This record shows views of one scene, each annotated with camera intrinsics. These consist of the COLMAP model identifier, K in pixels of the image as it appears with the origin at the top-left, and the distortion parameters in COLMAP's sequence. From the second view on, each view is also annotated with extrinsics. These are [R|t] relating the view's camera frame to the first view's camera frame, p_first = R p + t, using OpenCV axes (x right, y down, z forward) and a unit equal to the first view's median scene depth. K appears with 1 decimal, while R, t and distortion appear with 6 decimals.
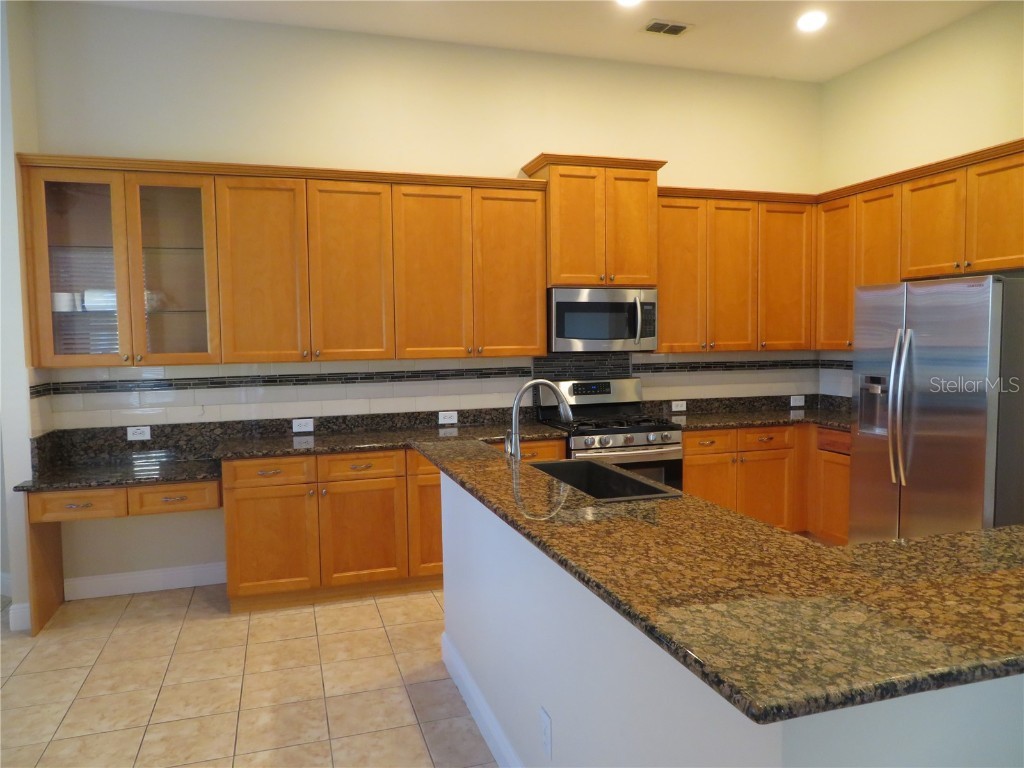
lens RADIAL K [[729.7, 0, 508.0], [0, 729.7, 384.3], [0, 0, 1]] dist [-0.012196, 0.006936]
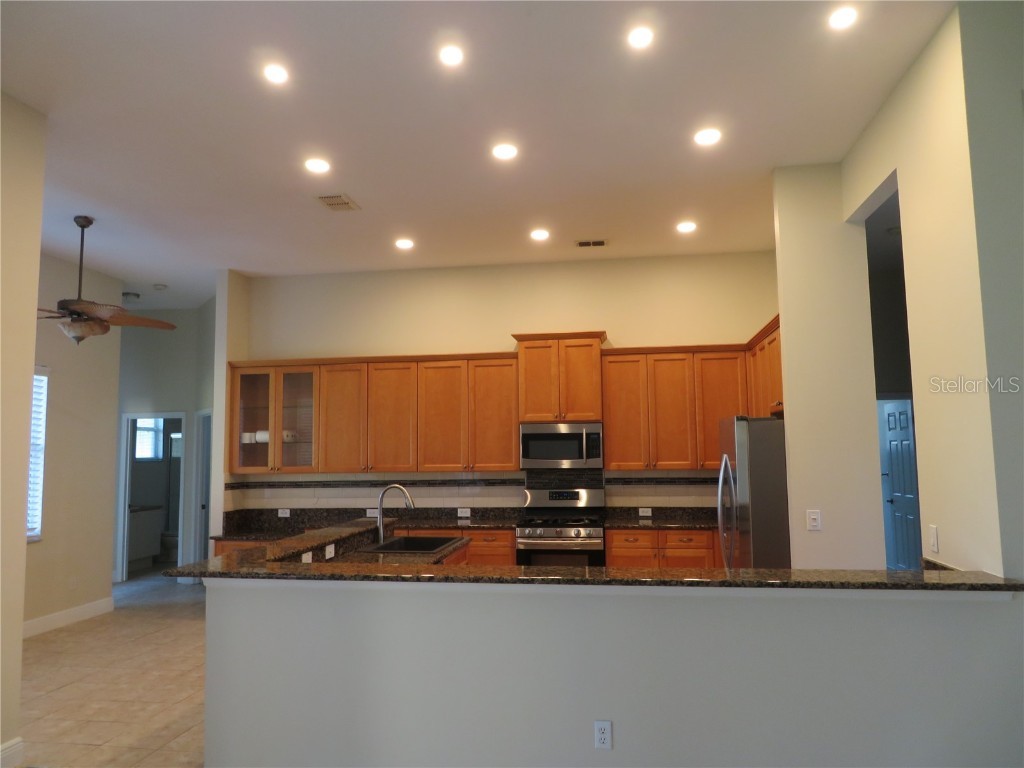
lens RADIAL K [[729.7, 0, 508.0], [0, 729.7, 384.3], [0, 0, 1]] dist [-0.012196, 0.006936]
pose [[0.895751, -0.038850, -0.442855, 0.682608], [-0.029345, 0.988834, -0.146102, 0.002494], [0.443586, 0.143867, 0.884609, -0.304919]]
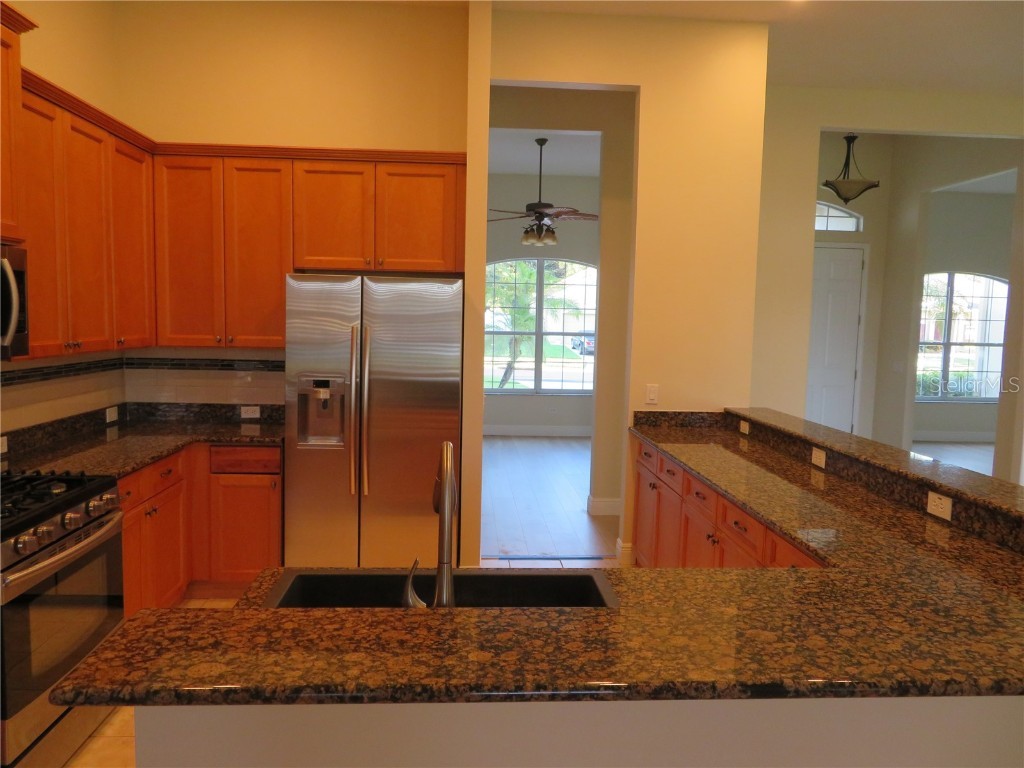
lens RADIAL K [[729.7, 0, 508.0], [0, 729.7, 384.3], [0, 0, 1]] dist [-0.012196, 0.006936]
pose [[0.240296, -0.069544, 0.968205, -0.270174], [0.038003, 0.997340, 0.062205, -0.047092], [-0.969955, 0.021847, 0.242300, 0.521610]]
